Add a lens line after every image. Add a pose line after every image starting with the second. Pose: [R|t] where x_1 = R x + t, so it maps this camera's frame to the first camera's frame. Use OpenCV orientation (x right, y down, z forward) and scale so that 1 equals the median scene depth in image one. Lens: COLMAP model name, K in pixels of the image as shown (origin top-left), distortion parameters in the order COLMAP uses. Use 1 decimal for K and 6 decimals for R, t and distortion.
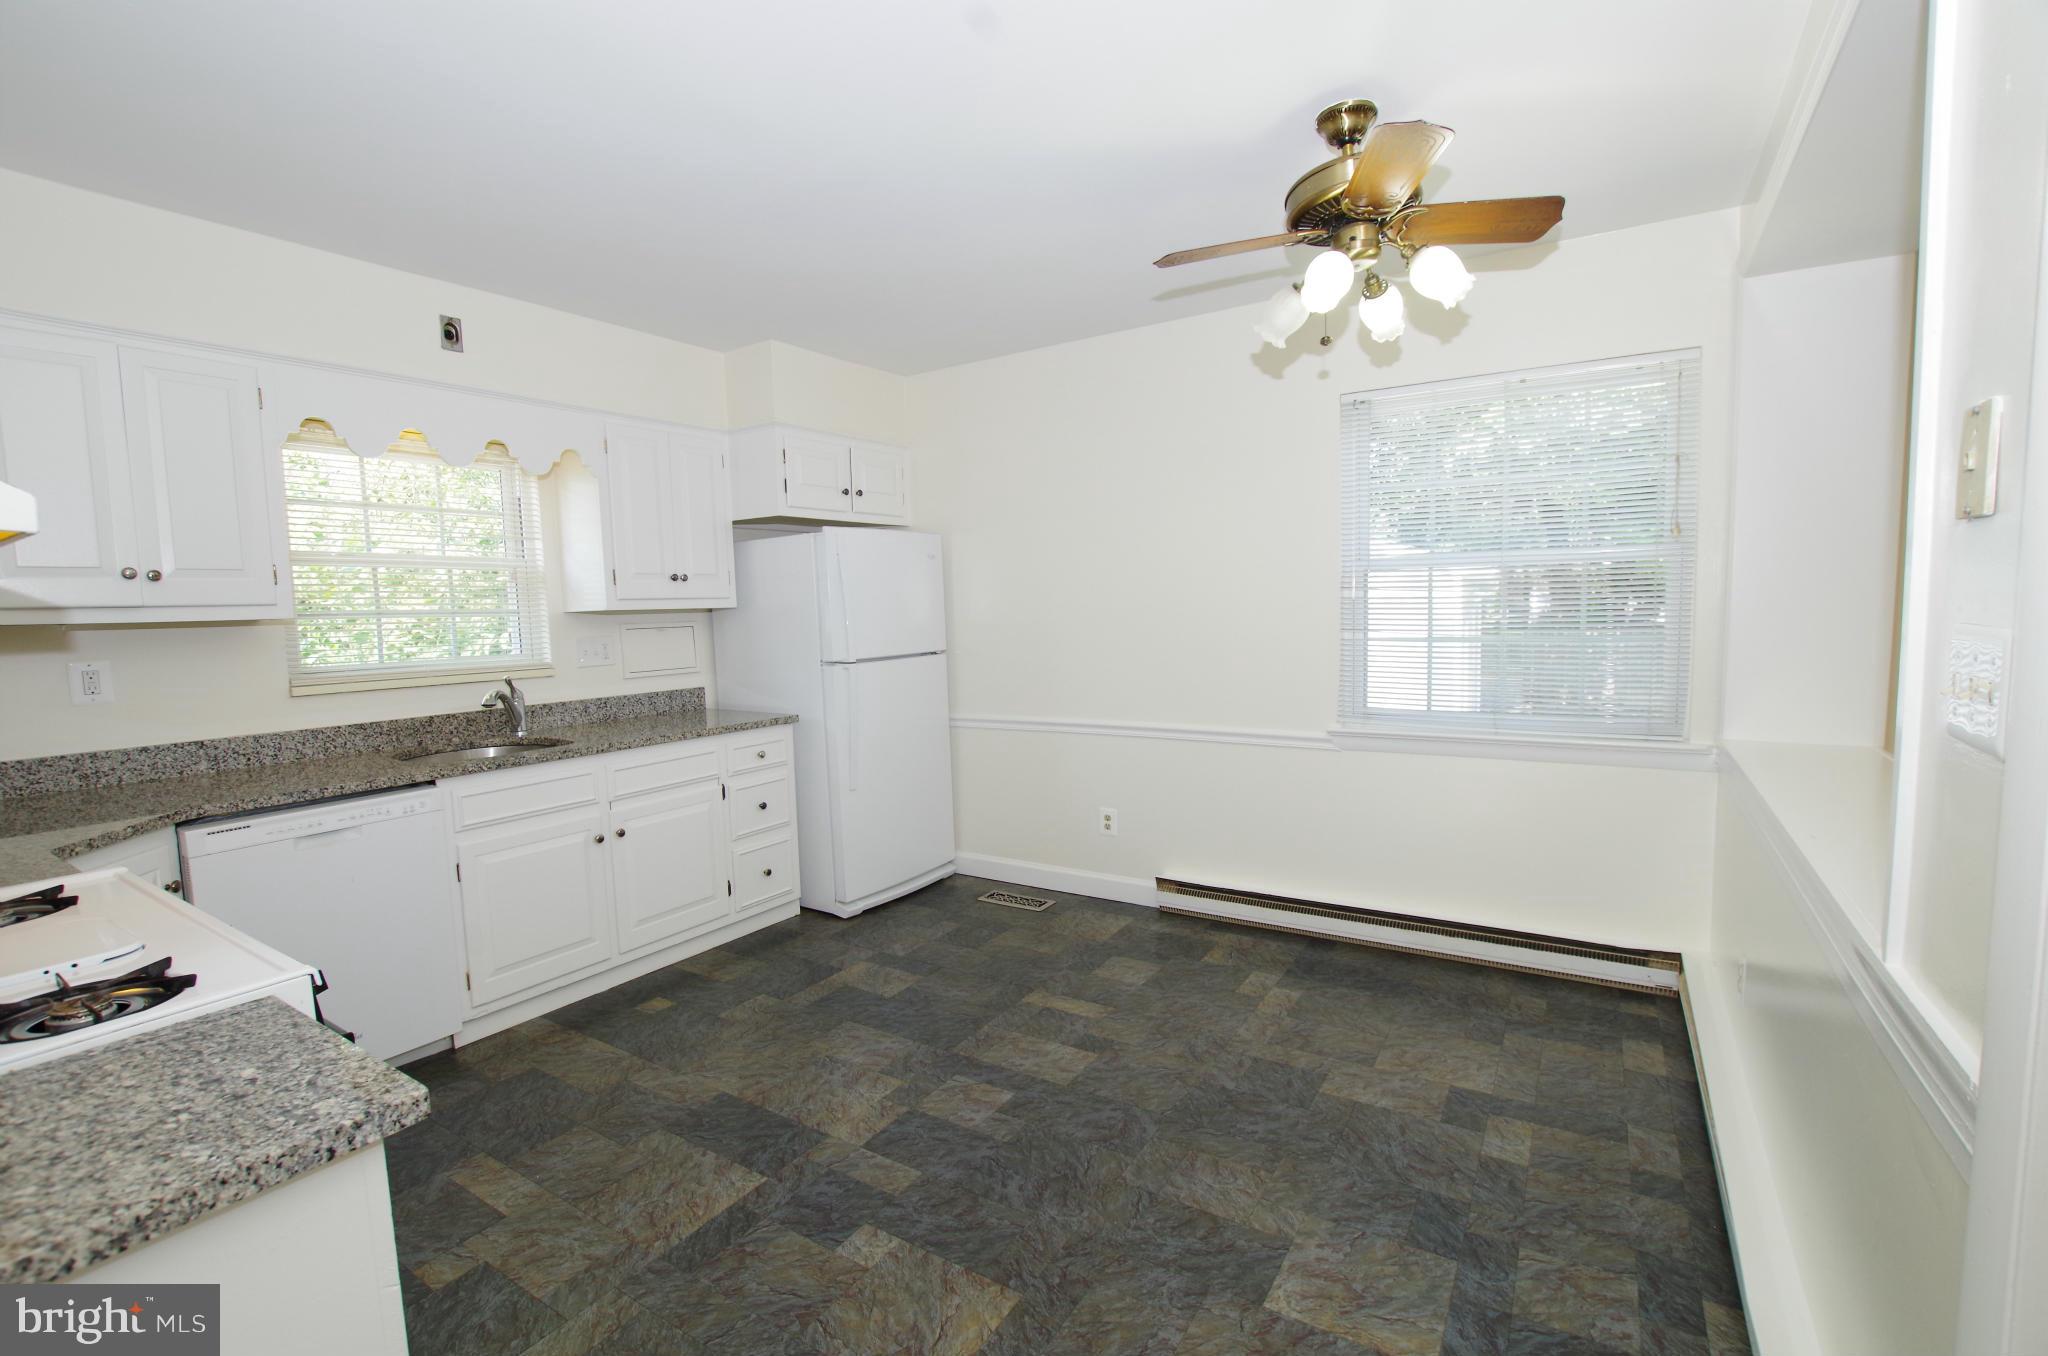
lens RADIAL K [[890.3, 0, 1029.1], [0, 890.3, 692.7], [0, 0, 1]] dist [-0.046437, 0.009852]
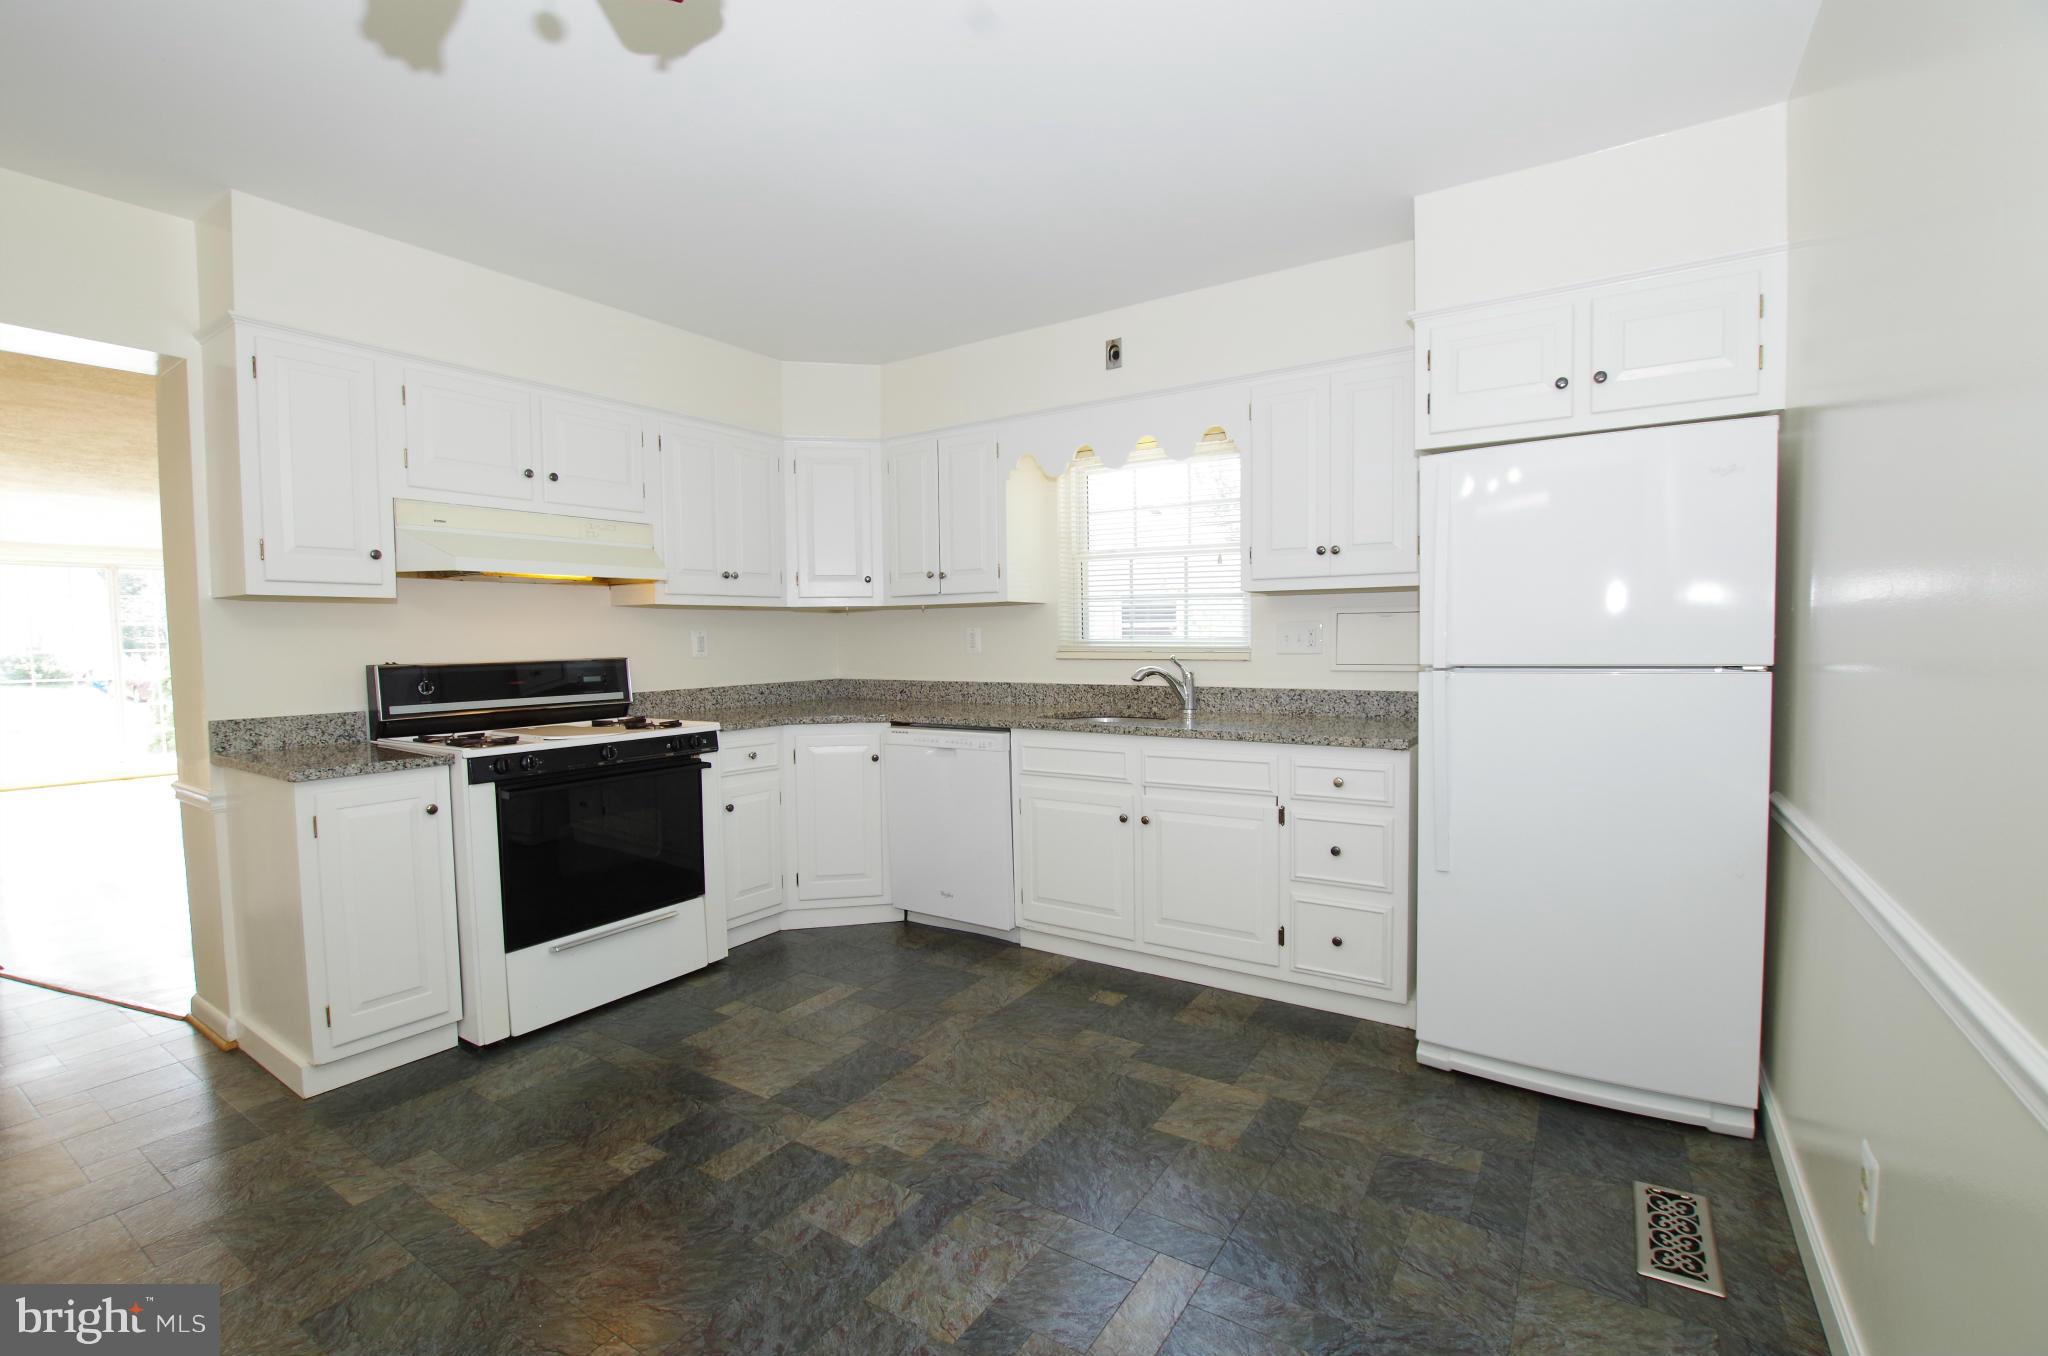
lens RADIAL K [[902.1, 0, 1012.7], [0, 902.1, 690.8], [0, 0, 1]] dist [-0.040968, 0.006970]
pose [[-0.019664, 0.087613, -0.995960, 0.640670], [-0.082524, 0.992612, 0.088948, -0.073445], [0.996395, 0.083940, -0.012289, 1.046947]]
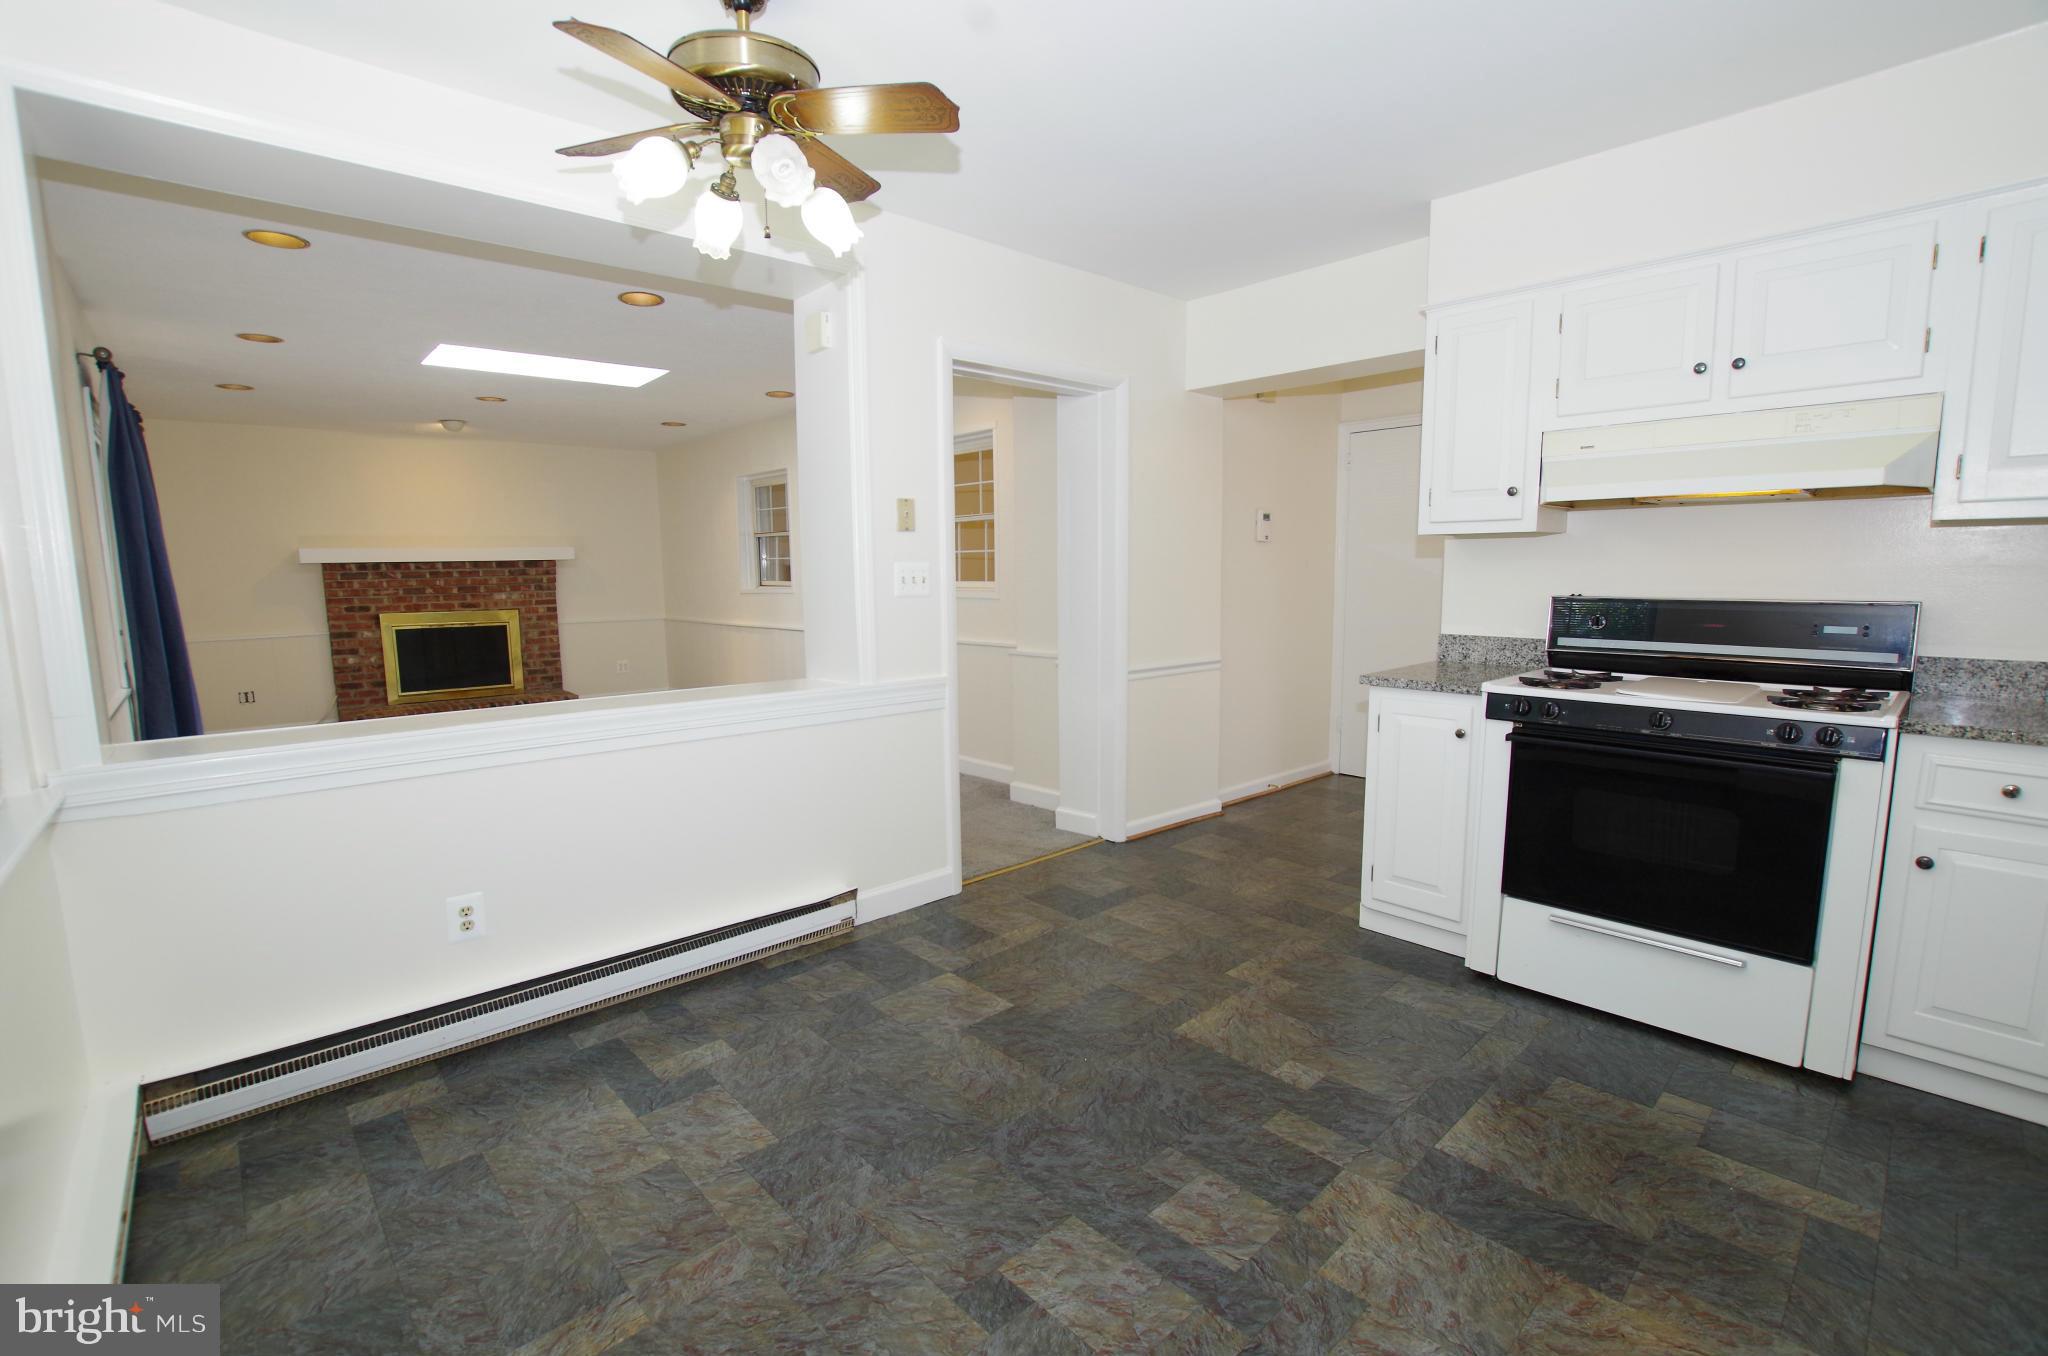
lens RADIAL K [[902.1, 0, 1012.7], [0, 902.1, 690.8], [0, 0, 1]] dist [-0.040968, 0.006970]
pose [[-0.963318, 0.002744, 0.268348, -0.100323], [0.063341, 0.974020, 0.217422, -0.116709], [-0.260780, 0.226445, -0.938465, 1.535732]]
